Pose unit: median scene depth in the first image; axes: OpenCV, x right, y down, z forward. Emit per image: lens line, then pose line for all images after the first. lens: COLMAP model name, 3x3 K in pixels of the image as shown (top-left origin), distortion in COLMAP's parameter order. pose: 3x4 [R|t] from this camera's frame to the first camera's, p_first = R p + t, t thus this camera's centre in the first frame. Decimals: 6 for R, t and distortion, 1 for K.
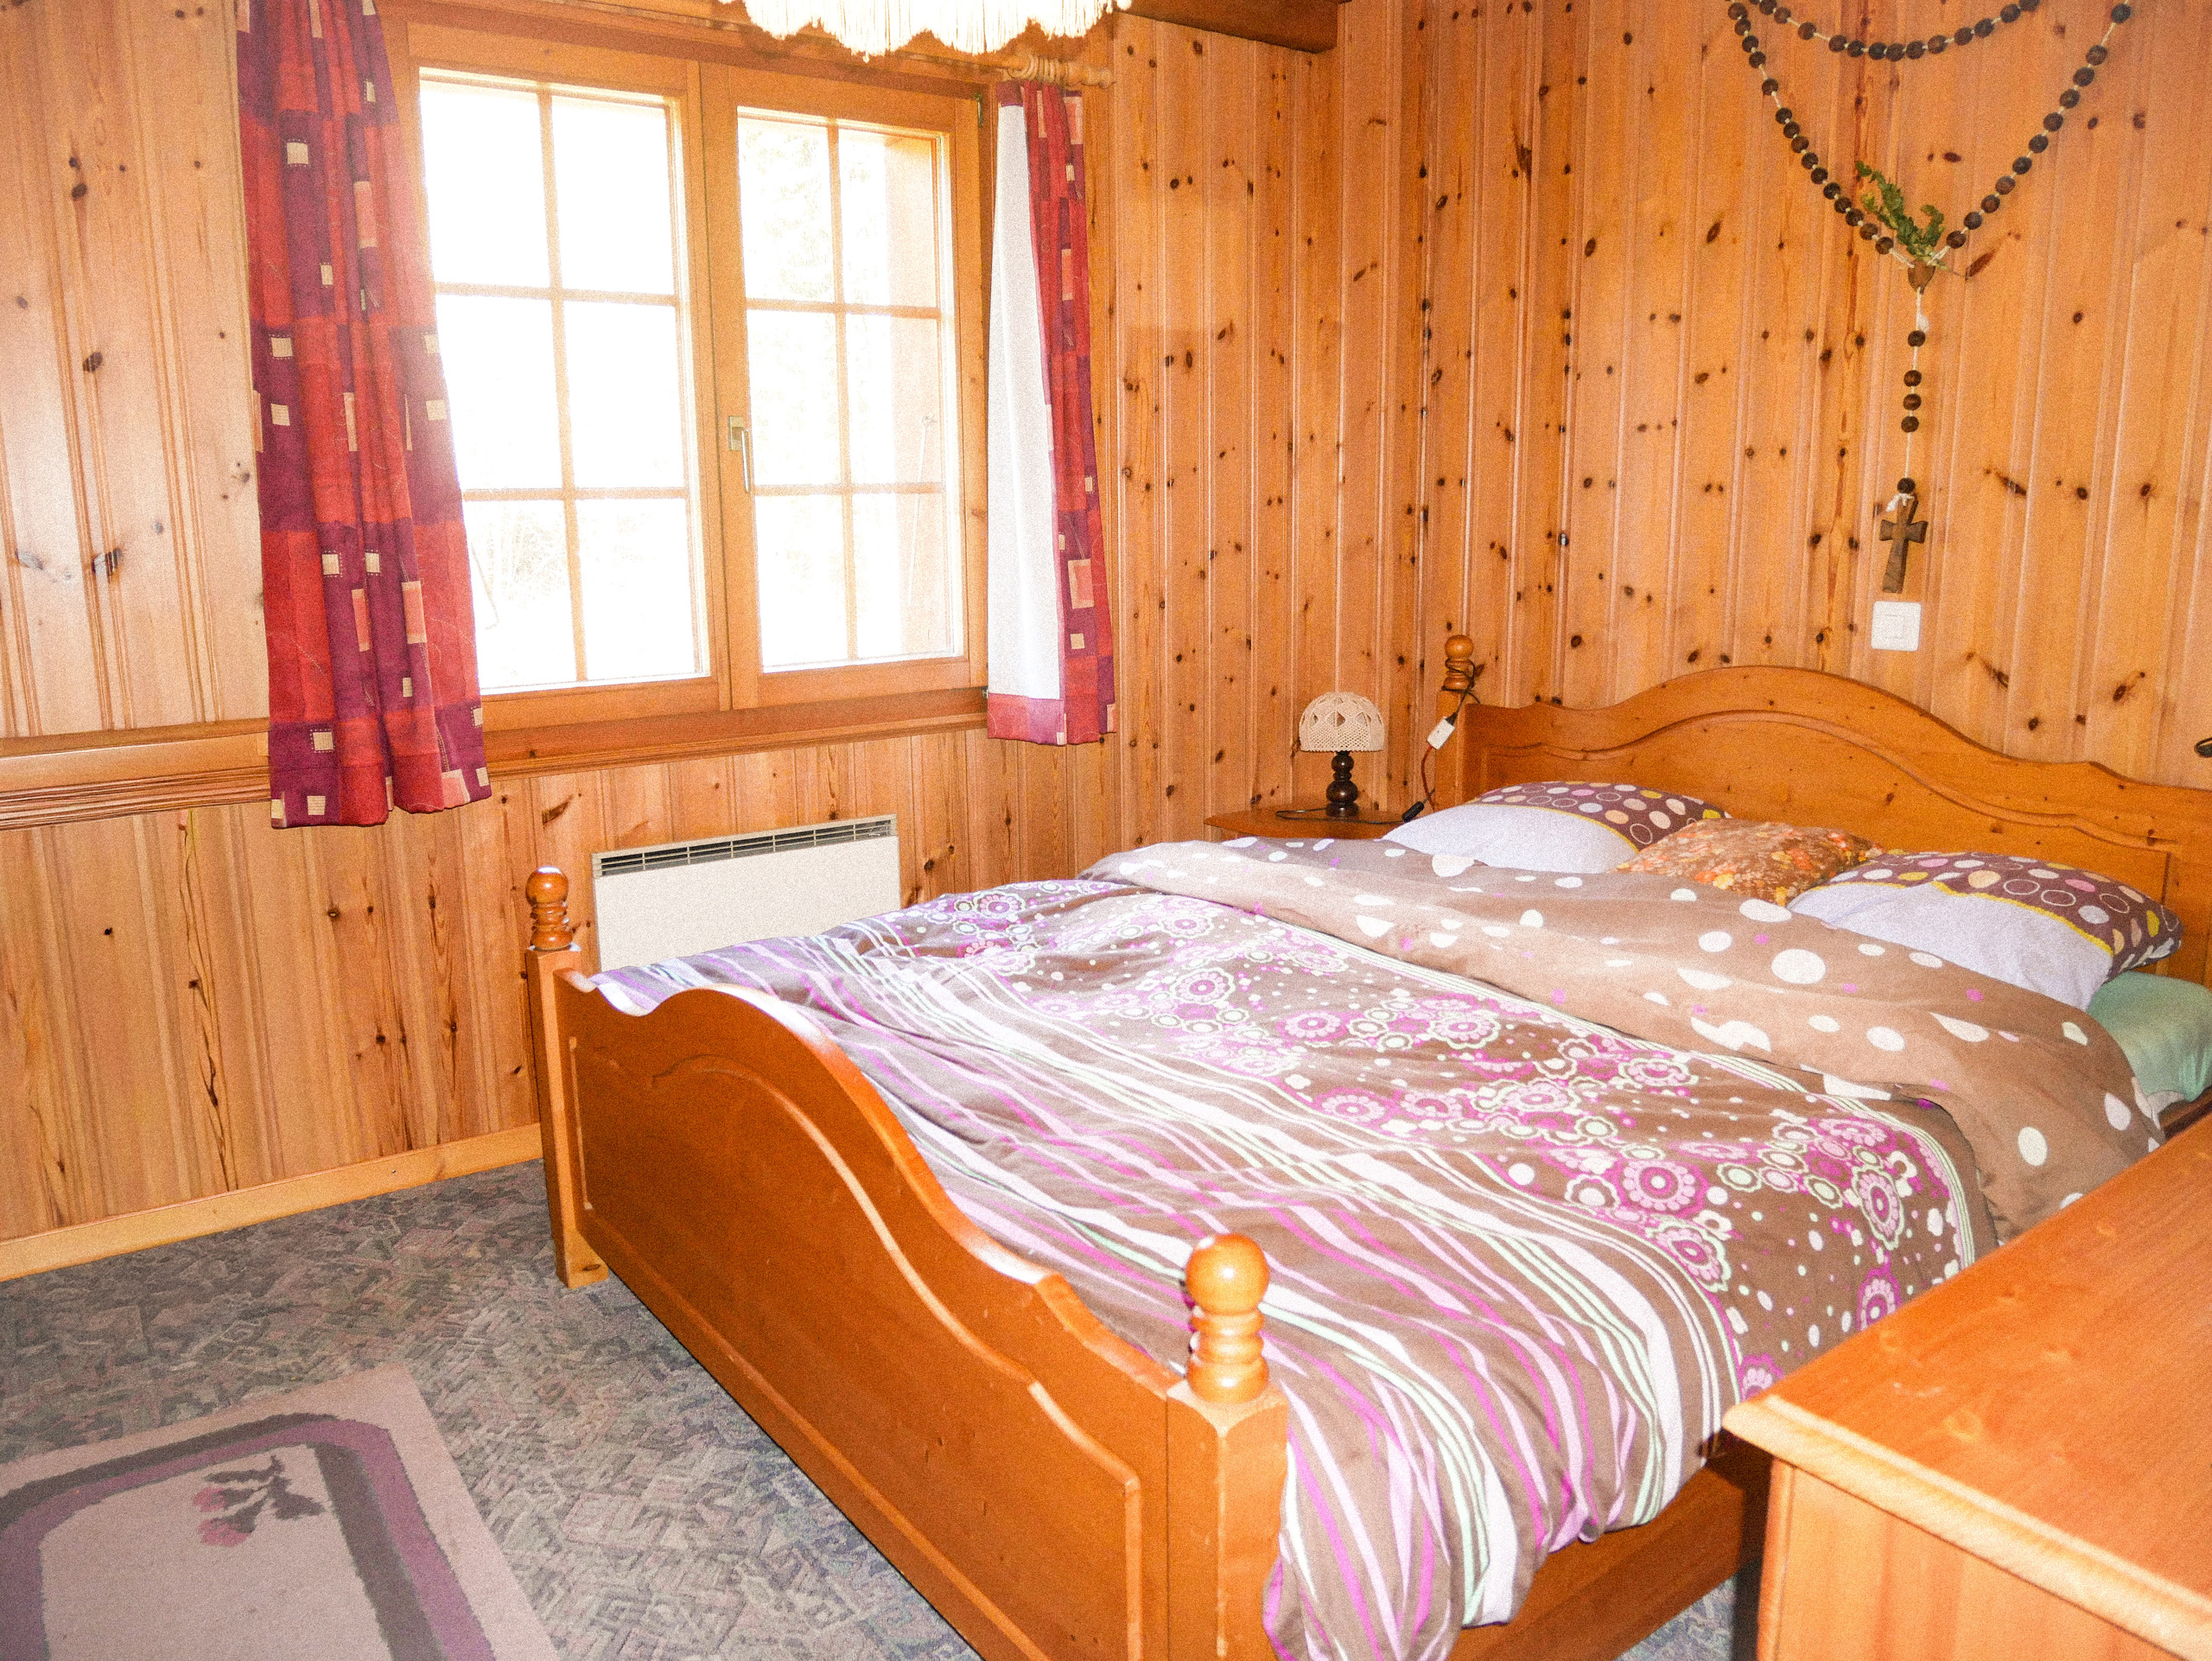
lens RADIAL K [[1606.3, 0, 1106.0], [0, 1606.3, 830.5], [0, 0, 1]] dist [-0.053841, 0.004193]
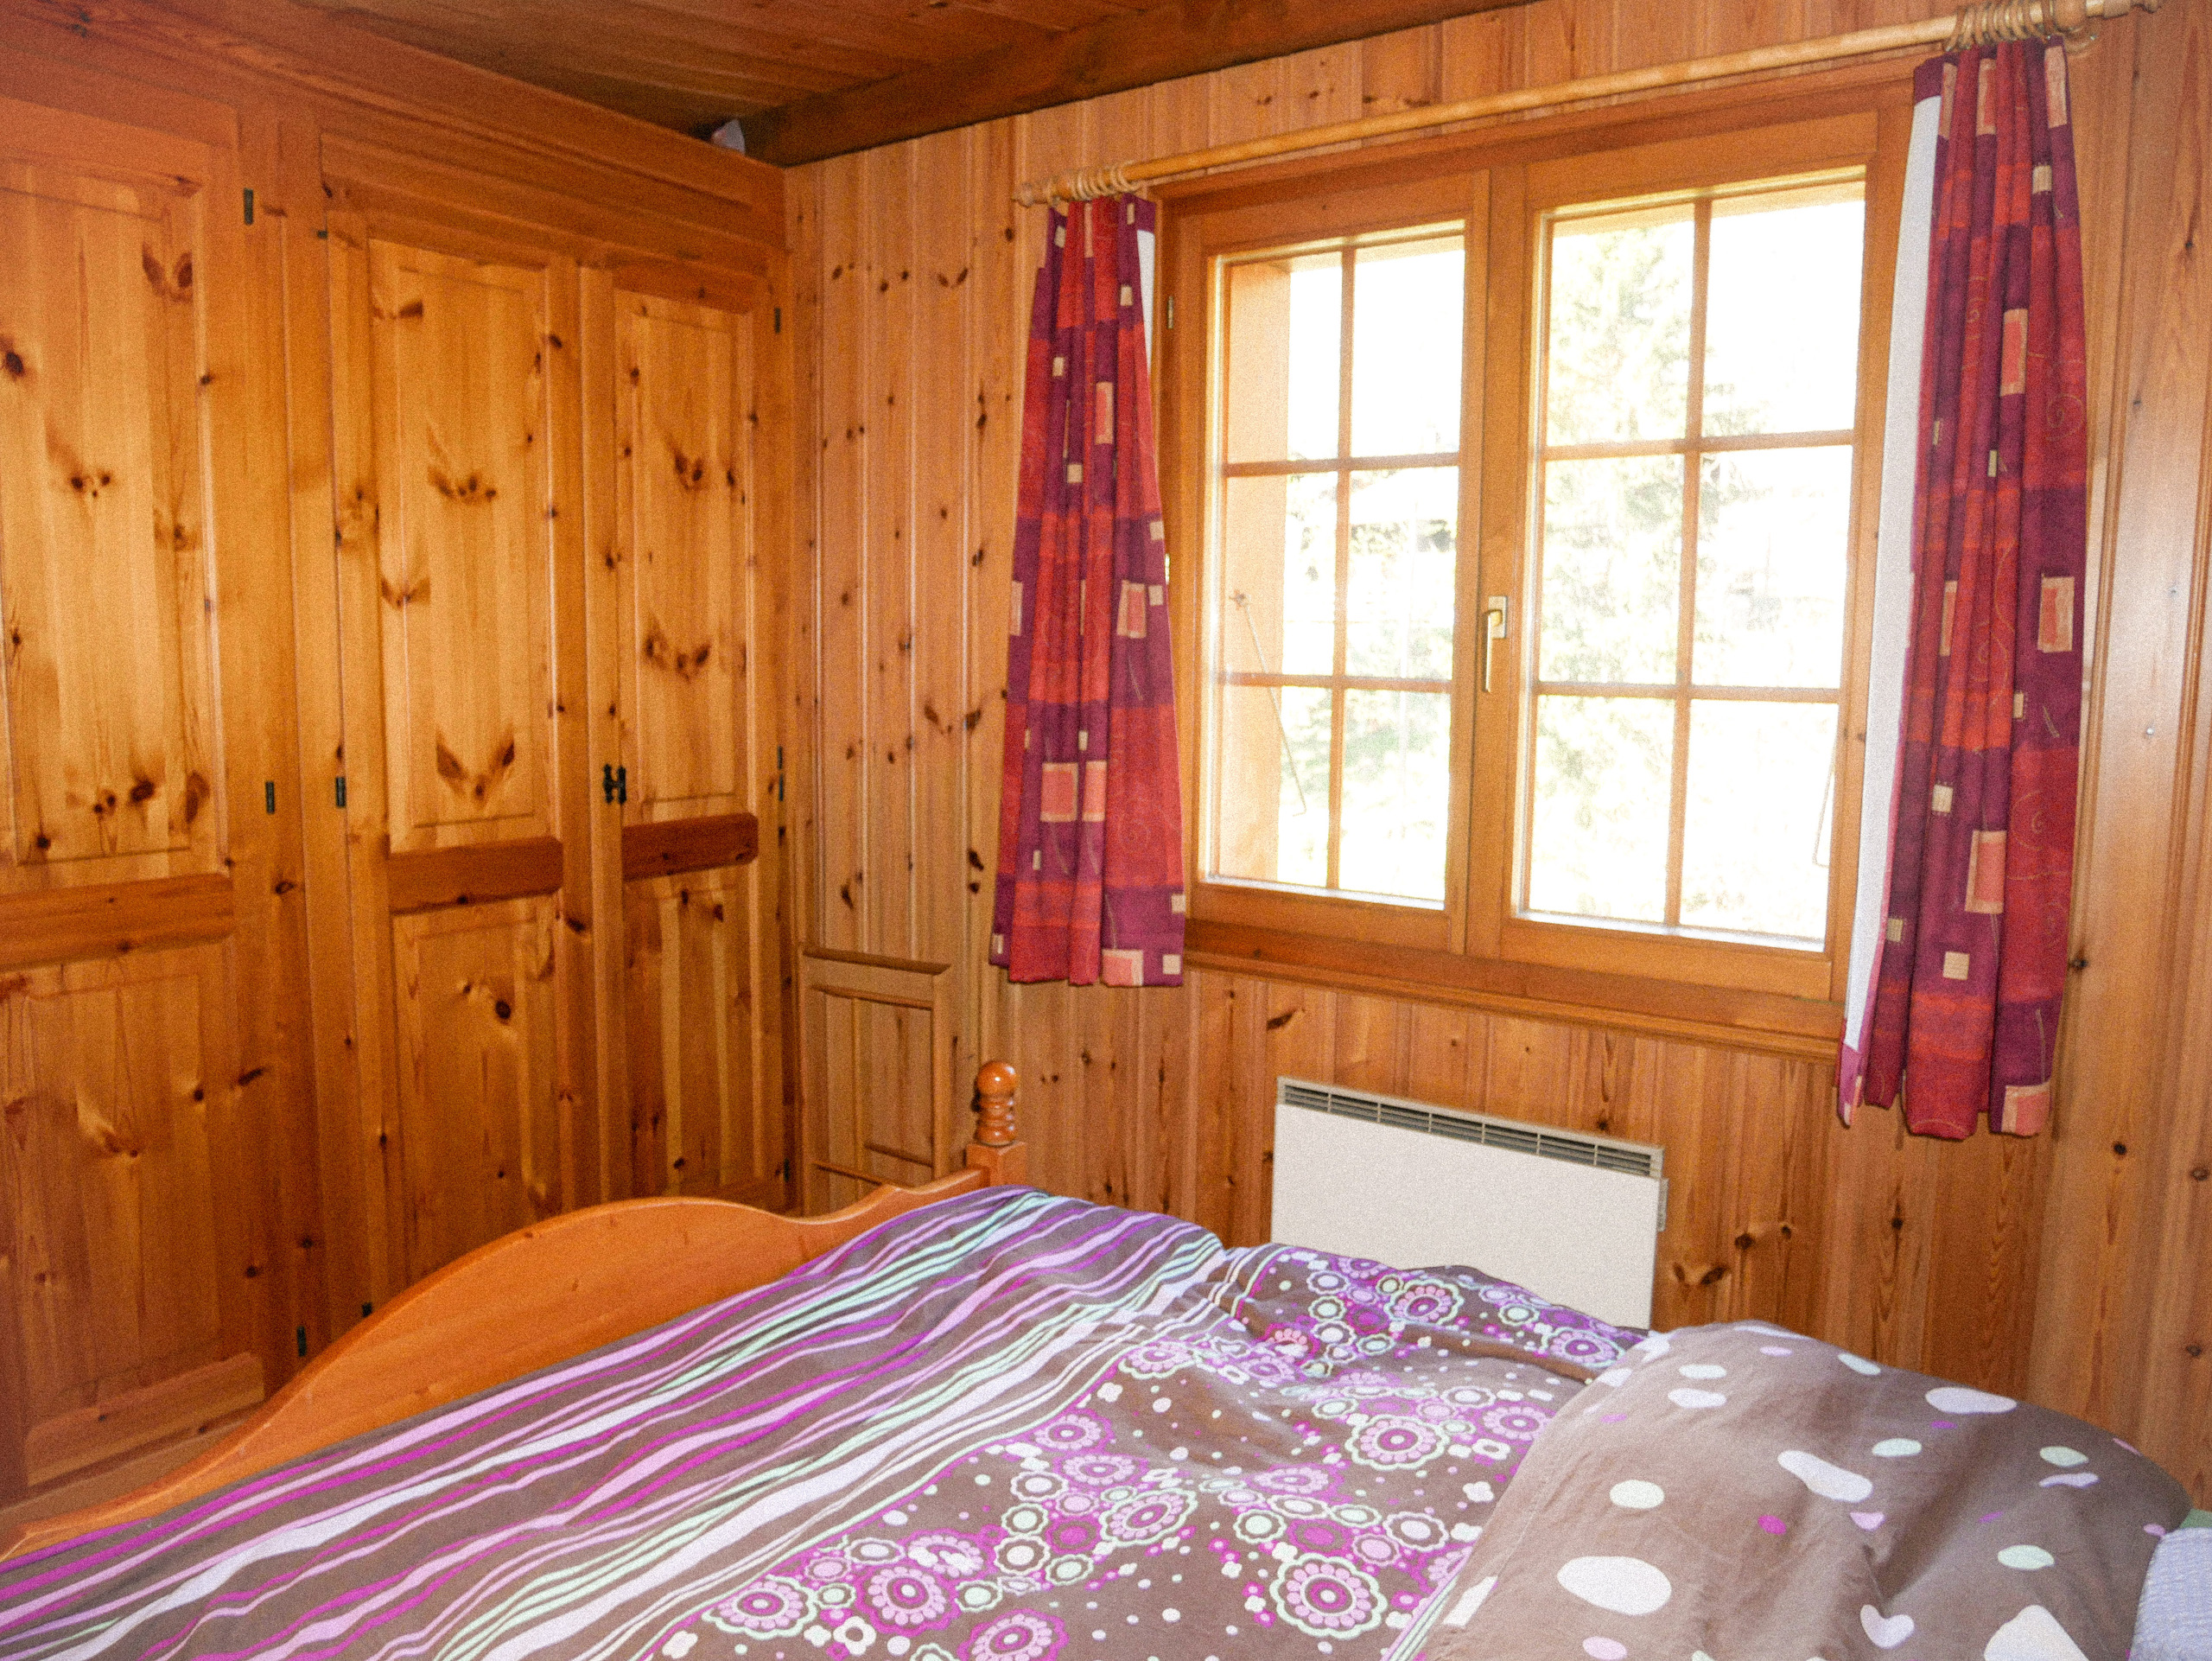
lens RADIAL K [[1606.3, 0, 1106.0], [0, 1606.3, 830.5], [0, 0, 1]] dist [-0.053841, 0.004193]
pose [[0.317212, 0.129845, -0.939424, 0.479091], [-0.207677, 0.976050, 0.064781, -0.158687], [0.925336, 0.174547, 0.336580, 0.579442]]
